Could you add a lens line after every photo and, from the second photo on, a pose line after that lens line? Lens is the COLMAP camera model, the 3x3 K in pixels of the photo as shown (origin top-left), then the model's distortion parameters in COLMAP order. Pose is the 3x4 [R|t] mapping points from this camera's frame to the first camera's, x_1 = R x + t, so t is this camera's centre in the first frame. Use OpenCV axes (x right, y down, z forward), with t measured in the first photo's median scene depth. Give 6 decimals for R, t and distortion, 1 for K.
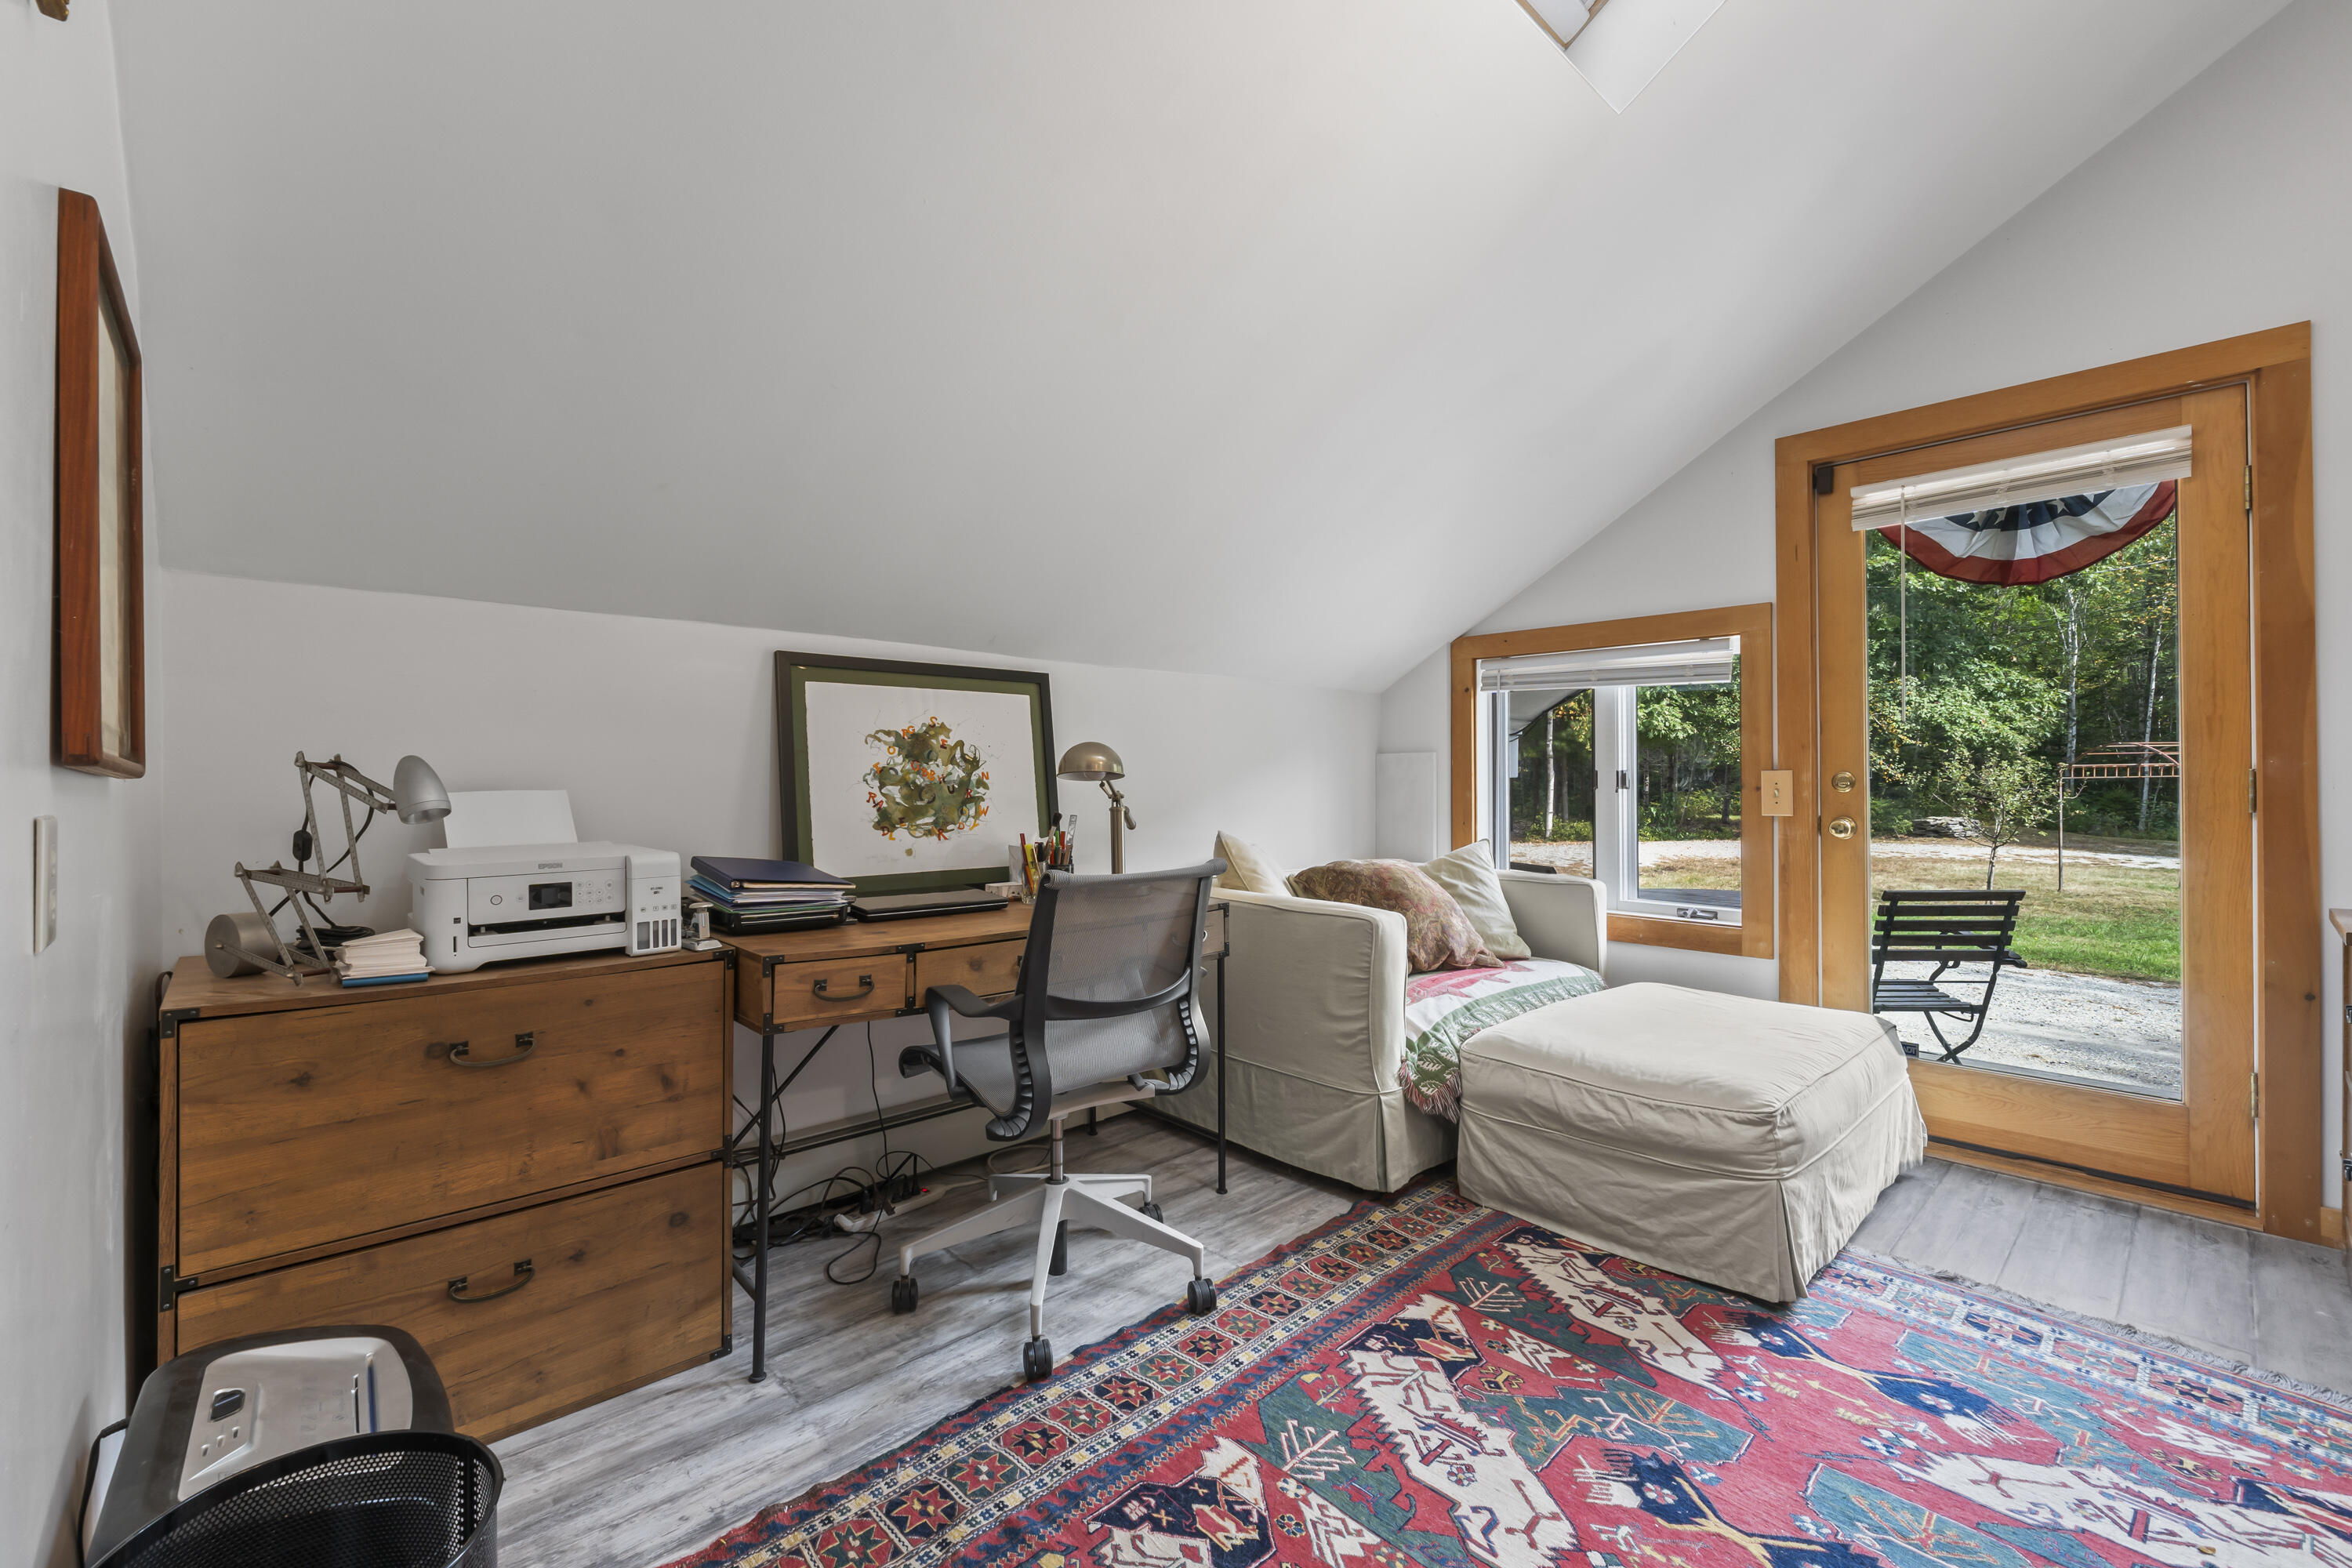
lens RADIAL K [[984.0, 0, 1166.7], [0, 984.0, 773.1], [0, 0, 1]] dist [-0.002815, 0.000164]
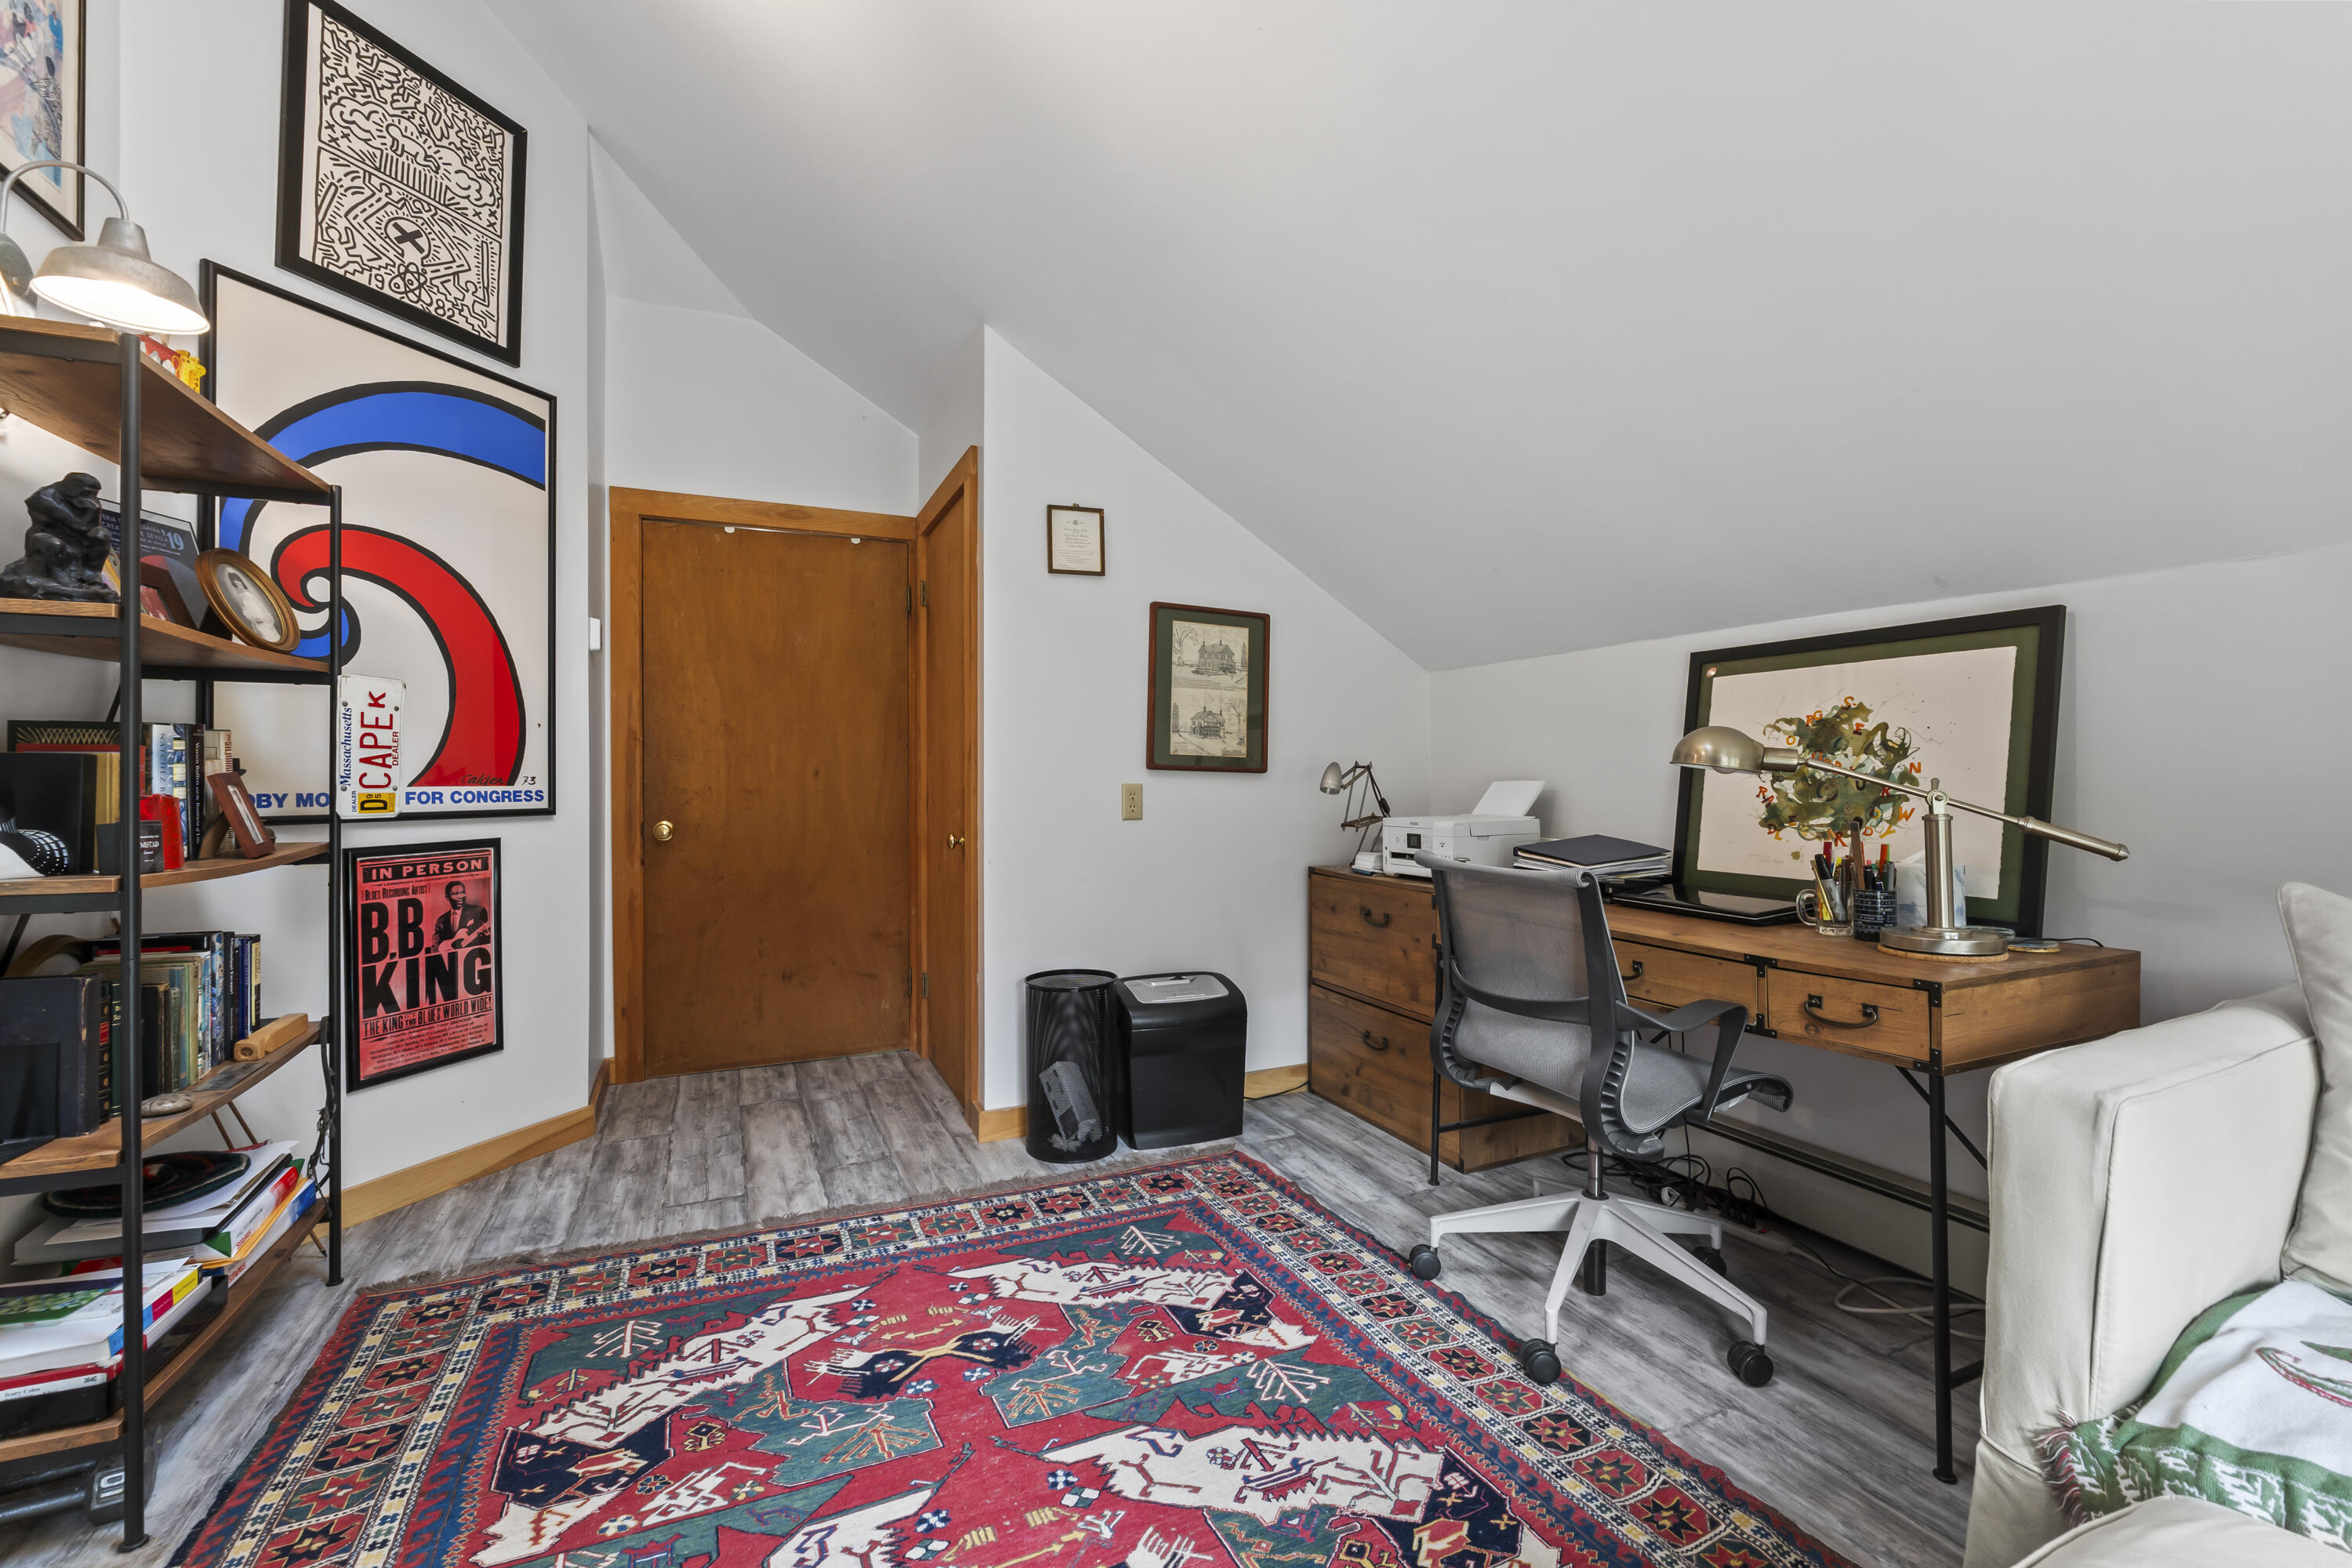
lens RADIAL K [[984.0, 0, 1171.4], [0, 984.0, 783.9], [0, 0, 1]] dist [-0.002815, 0.000164]
pose [[-0.311633, 0.005275, -0.950188, 1.053269], [0.003787, 0.999984, 0.004310, 0.014802], [0.950195, -0.002256, -0.311648, 1.049356]]
